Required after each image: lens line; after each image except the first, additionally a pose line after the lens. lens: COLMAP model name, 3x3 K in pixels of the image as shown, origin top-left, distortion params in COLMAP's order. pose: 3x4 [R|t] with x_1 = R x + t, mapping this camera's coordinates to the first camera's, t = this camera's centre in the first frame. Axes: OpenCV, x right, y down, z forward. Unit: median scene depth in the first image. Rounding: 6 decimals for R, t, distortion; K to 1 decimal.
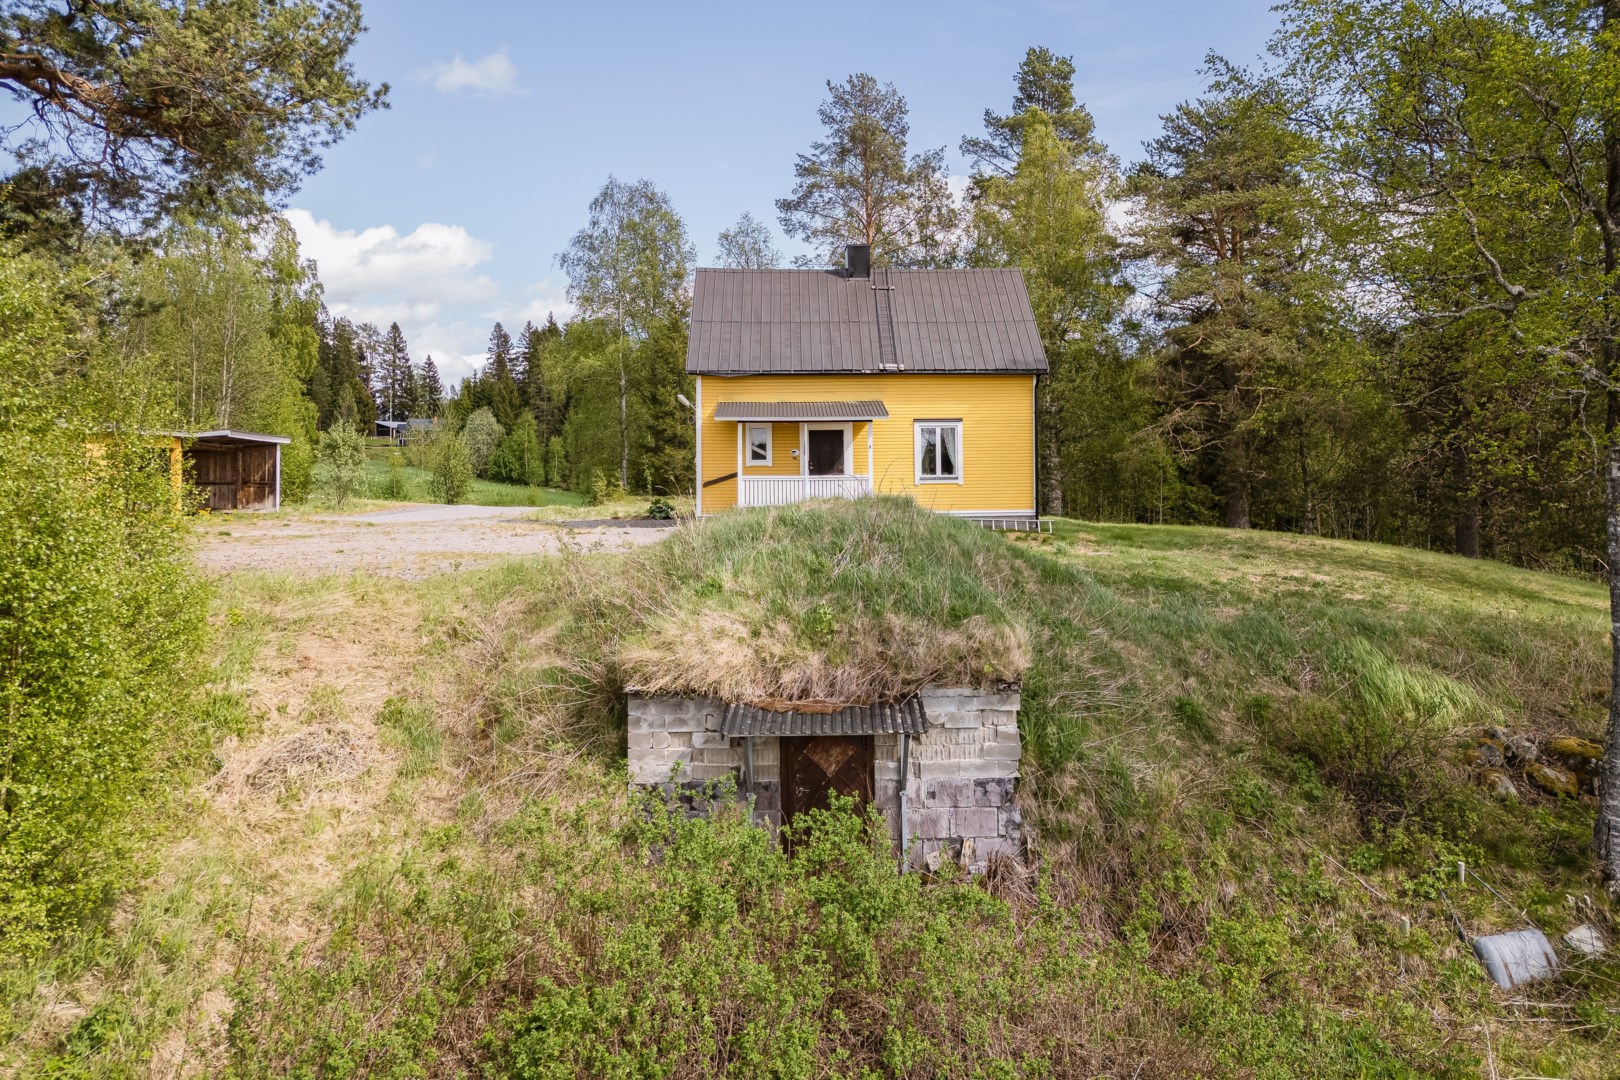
lens RADIAL K [[1188.8, 0, 801.5], [0, 1188.8, 537.7], [0, 0, 1]] dist [0.053595, -0.003370]
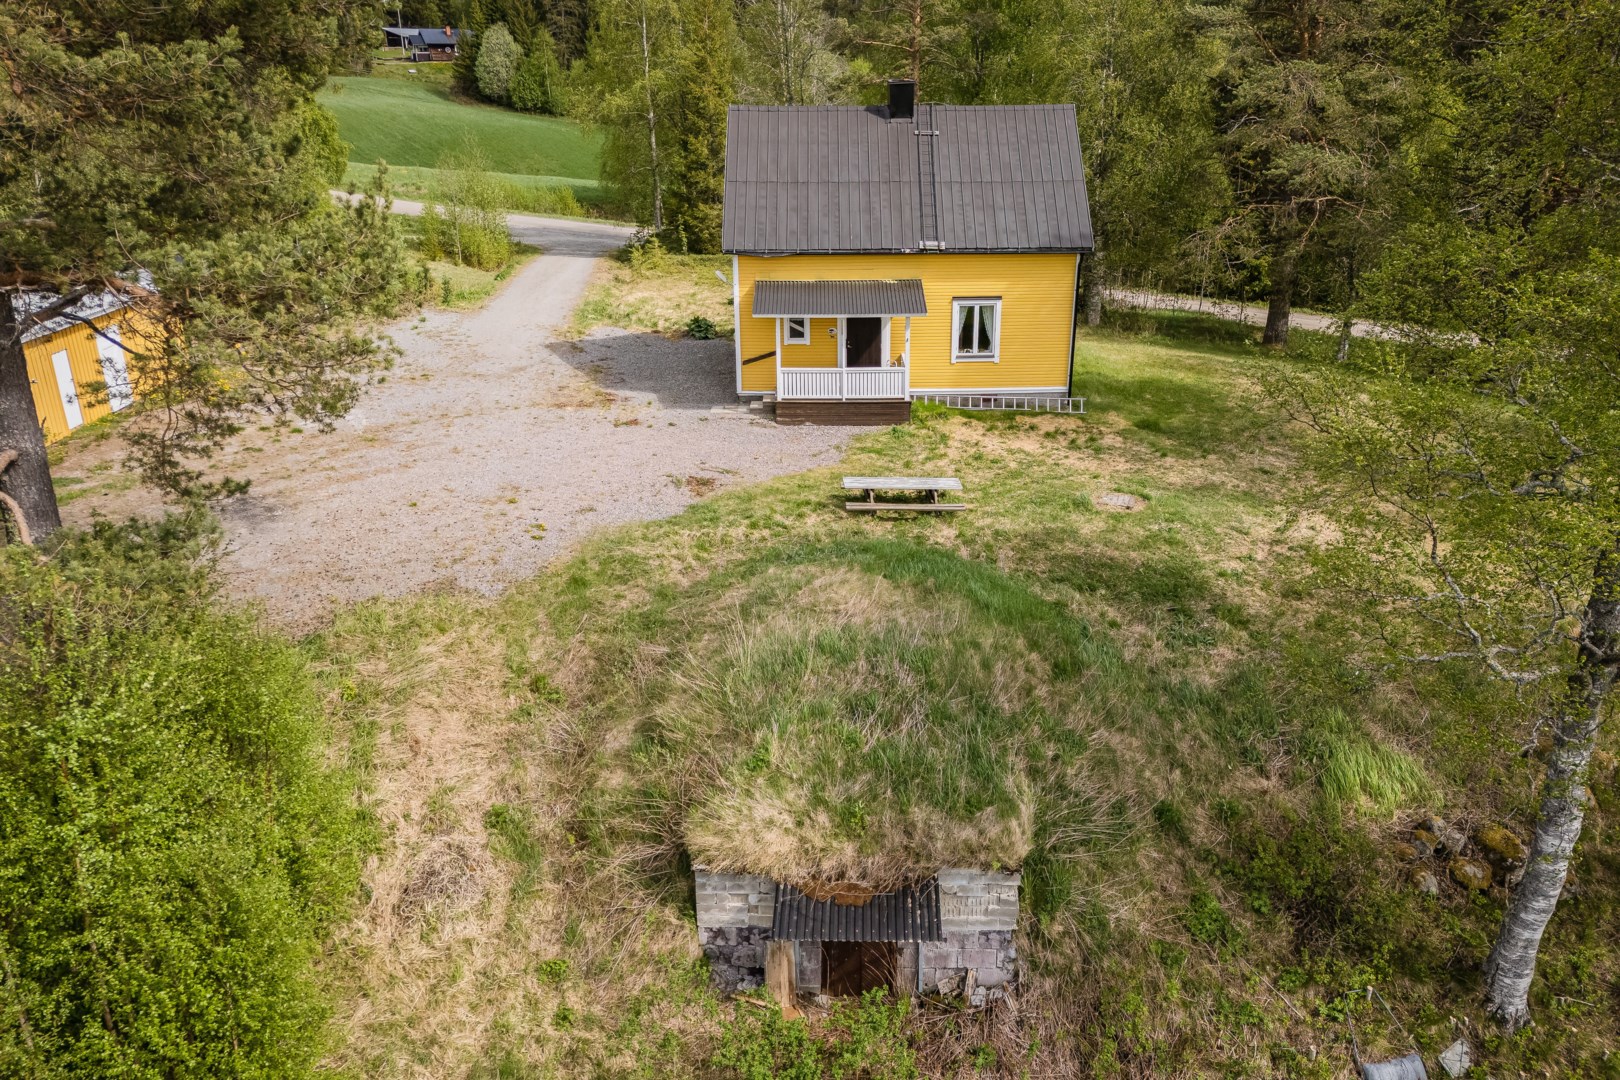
lens RADIAL K [[1188.8, 0, 797.8], [0, 1188.8, 495.0], [0, 0, 1]] dist [0.053595, -0.003370]
pose [[0.999439, 0.004065, -0.033240, -0.002131], [0.008982, 0.923686, 0.383045, -0.665455], [0.032261, -0.383129, 0.923131, 0.027479]]
